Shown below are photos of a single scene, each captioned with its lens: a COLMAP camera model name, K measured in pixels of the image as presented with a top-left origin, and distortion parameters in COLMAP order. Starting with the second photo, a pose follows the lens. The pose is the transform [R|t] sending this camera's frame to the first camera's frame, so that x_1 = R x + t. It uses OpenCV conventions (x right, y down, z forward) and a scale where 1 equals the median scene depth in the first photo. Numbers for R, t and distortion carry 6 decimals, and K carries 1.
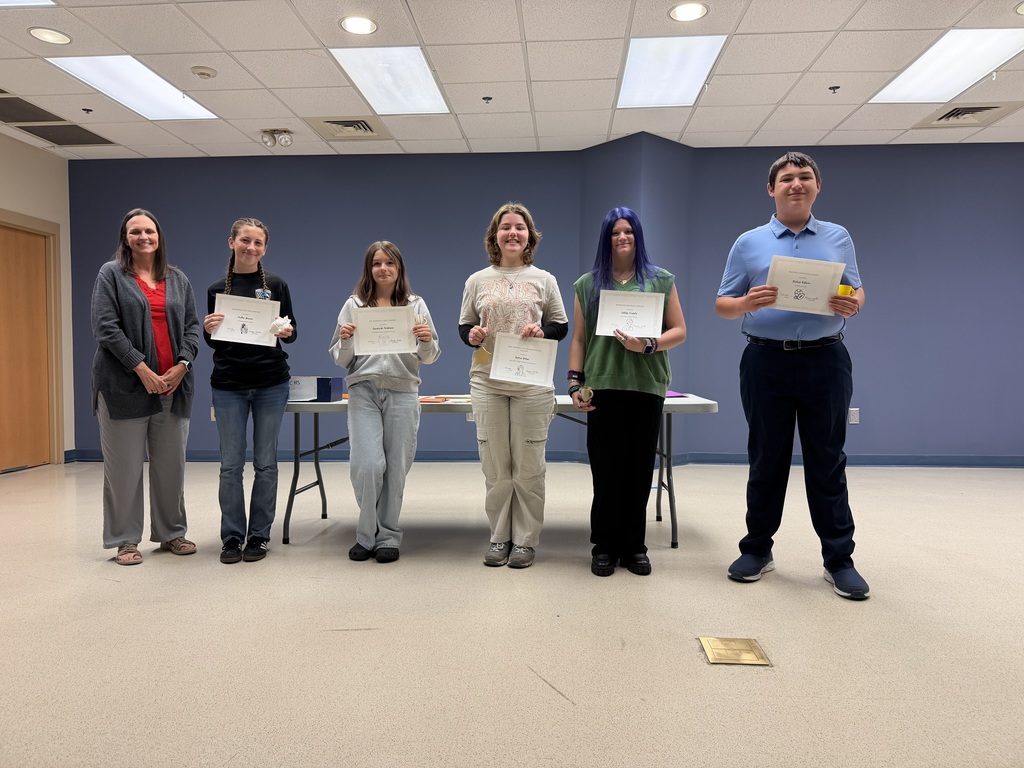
lens RADIAL K [[713.4, 0, 517.4], [0, 713.4, 385.0], [0, 0, 1]] dist [0.021571, -0.031152]
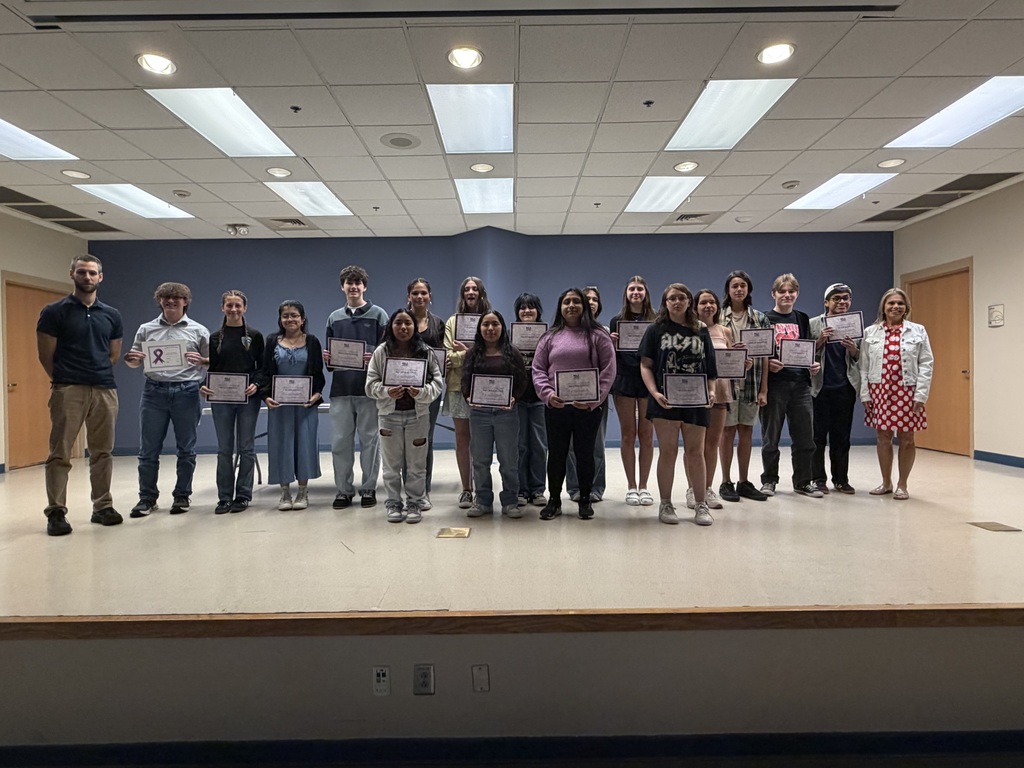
lens RADIAL K [[588.6, 0, 510.9], [0, 588.6, 383.5], [0, 0, 1]] dist [0.000874, -0.001259]
pose [[0.997835, -0.013411, 0.064390, 0.166167], [0.014987, 0.999598, -0.024058, 0.007425], [-0.064041, 0.024971, 0.997635, -0.270342]]
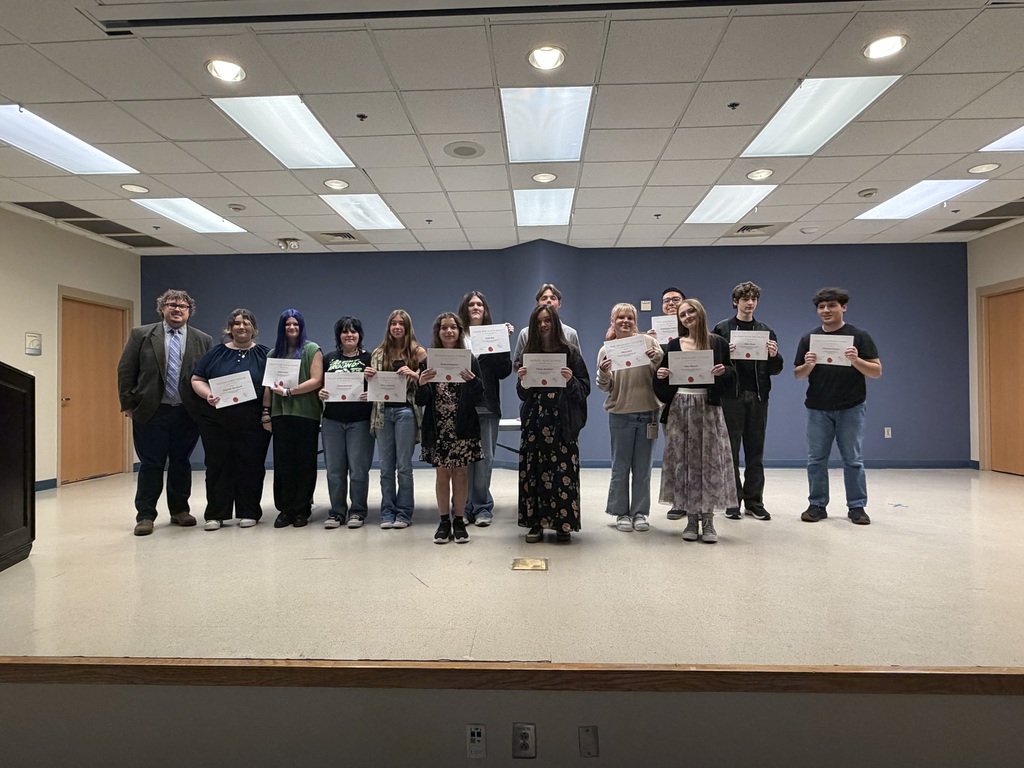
lens RADIAL K [[585.9, 0, 512.0], [0, 585.9, 384.0], [0, 0, 1]] dist [-0.002909, 0.001969]
pose [[0.999738, -0.007045, 0.021792, 0.106408], [0.008091, 0.998802, -0.048263, -0.001098], [-0.021426, 0.048426, 0.998597, -0.214848]]
